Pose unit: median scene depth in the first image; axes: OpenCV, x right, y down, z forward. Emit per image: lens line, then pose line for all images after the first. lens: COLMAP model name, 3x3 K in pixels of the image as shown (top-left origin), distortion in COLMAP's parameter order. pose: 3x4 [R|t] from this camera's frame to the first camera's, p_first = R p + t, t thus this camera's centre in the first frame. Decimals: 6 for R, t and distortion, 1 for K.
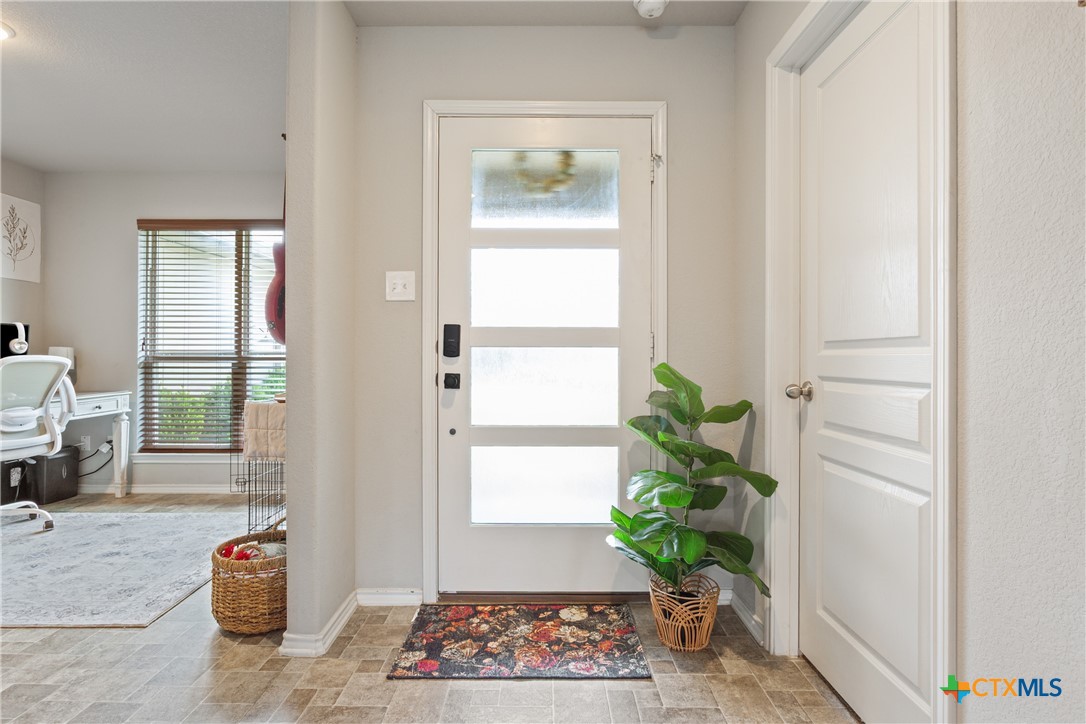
lens RADIAL K [[542.3, 0, 549.5], [0, 542.3, 353.6], [0, 0, 1]] dist [-0.009596, 0.001501]
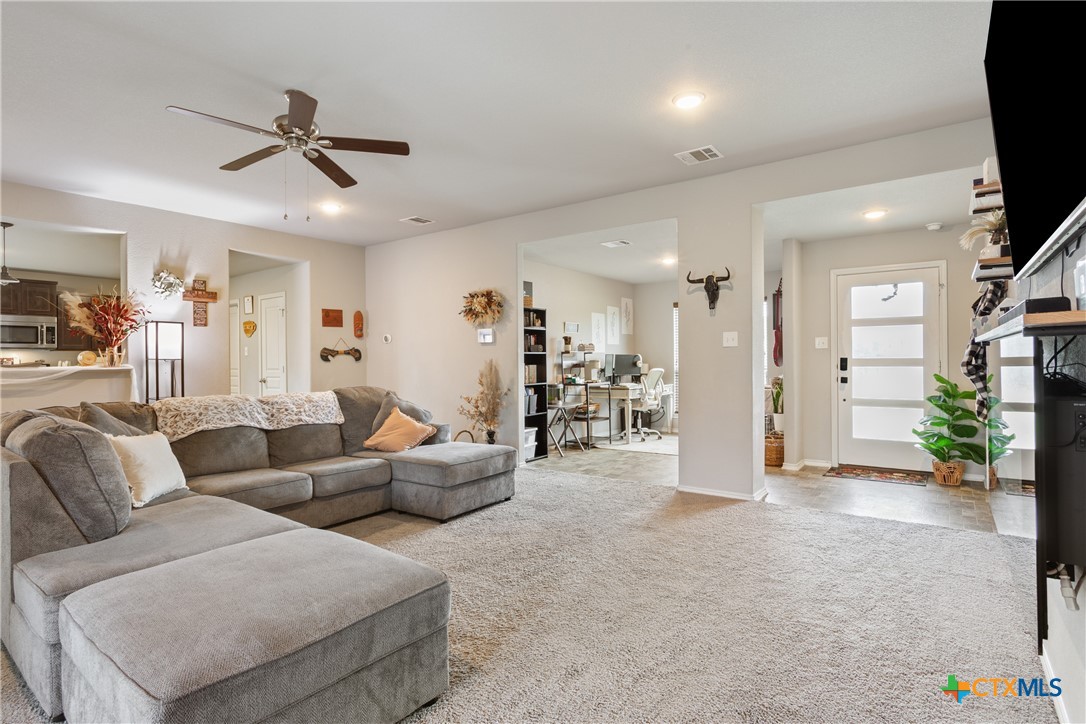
lens RADIAL K [[542.3, 0, 544.2], [0, 542.3, 355.5], [0, 0, 1]] dist [-0.009596, 0.001501]
pose [[0.777808, -0.014818, -0.628328, 0.172776], [0.012653, 0.999889, -0.007918, -0.033312], [0.628375, -0.001792, 0.777908, -0.997747]]
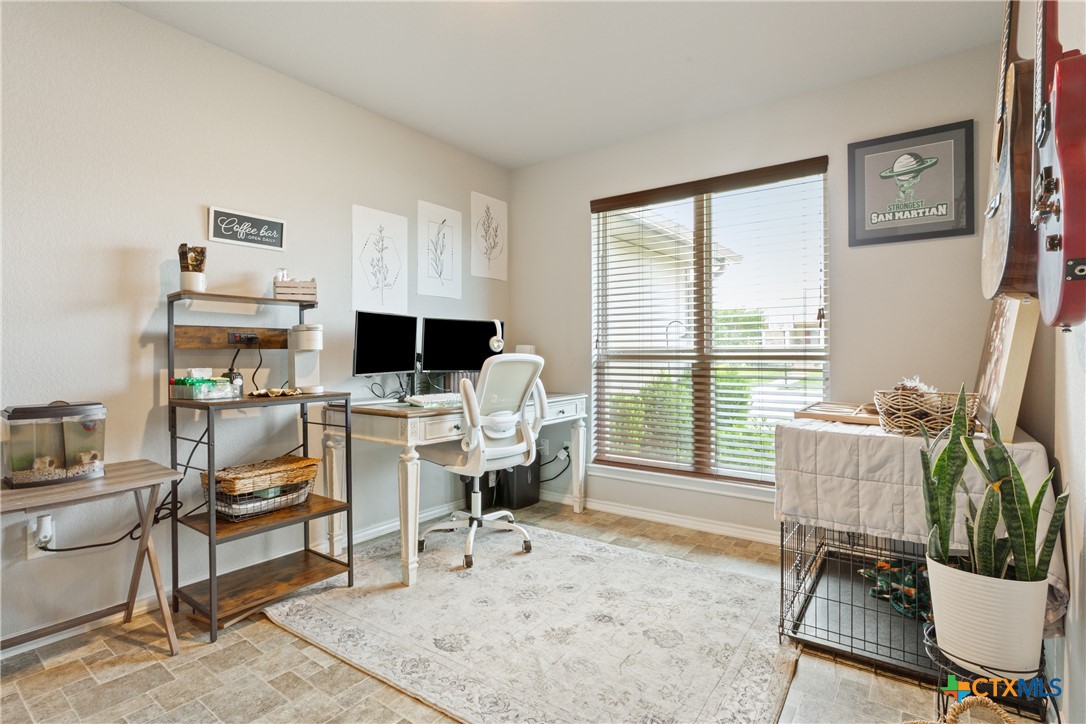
lens RADIAL K [[565.5, 0, 532.0], [0, 565.5, 355.0], [0, 0, 1]] dist [-0.025772, -0.000029]
pose [[0.781204, -0.002213, -0.624272, -0.272735], [0.005545, 0.999979, 0.003393, 0.001753], [0.624252, -0.006112, 0.781199, 0.223276]]
